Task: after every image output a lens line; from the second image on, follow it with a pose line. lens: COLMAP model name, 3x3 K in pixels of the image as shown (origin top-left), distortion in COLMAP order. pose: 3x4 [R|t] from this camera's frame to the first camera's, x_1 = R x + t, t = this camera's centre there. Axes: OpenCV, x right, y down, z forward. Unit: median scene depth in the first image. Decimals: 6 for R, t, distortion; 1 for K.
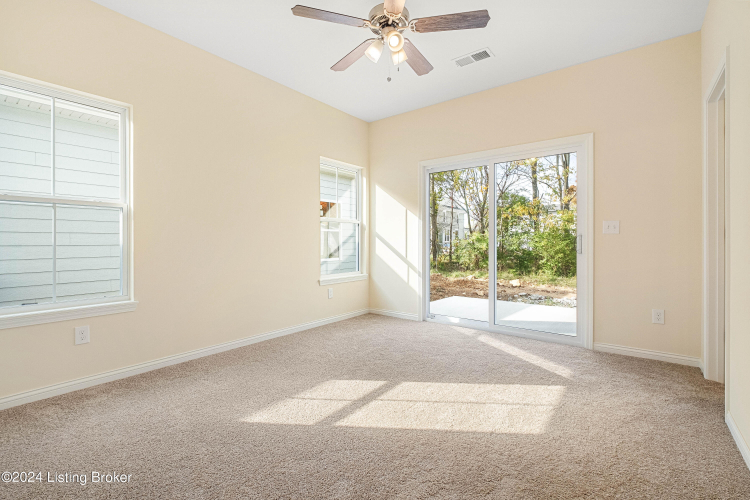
lens RADIAL K [[329.4, 0, 372.6], [0, 329.4, 242.3], [0, 0, 1]] dist [0.017580, -0.008627]
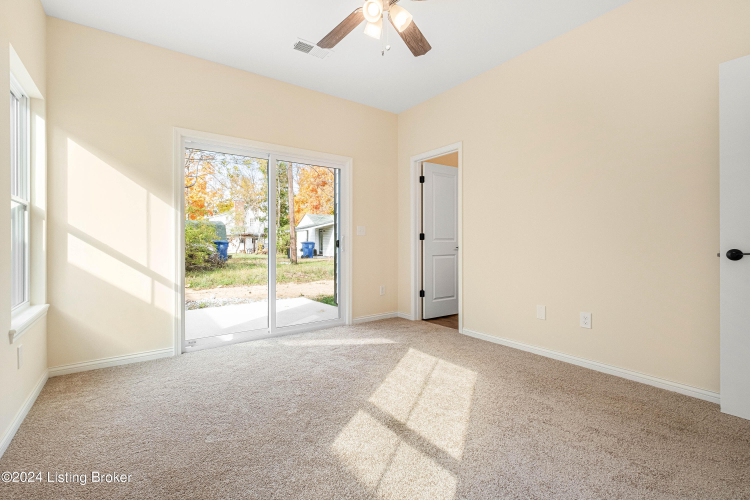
lens RADIAL K [[329.4, 0, 372.6], [0, 329.4, 242.3], [0, 0, 1]] dist [0.017580, -0.008627]
pose [[0.297678, 0.000711, 0.954666, -0.411957], [0.002245, 0.999996, -0.001445, 0.002125], [-0.954664, 0.002573, 0.297675, 0.402218]]
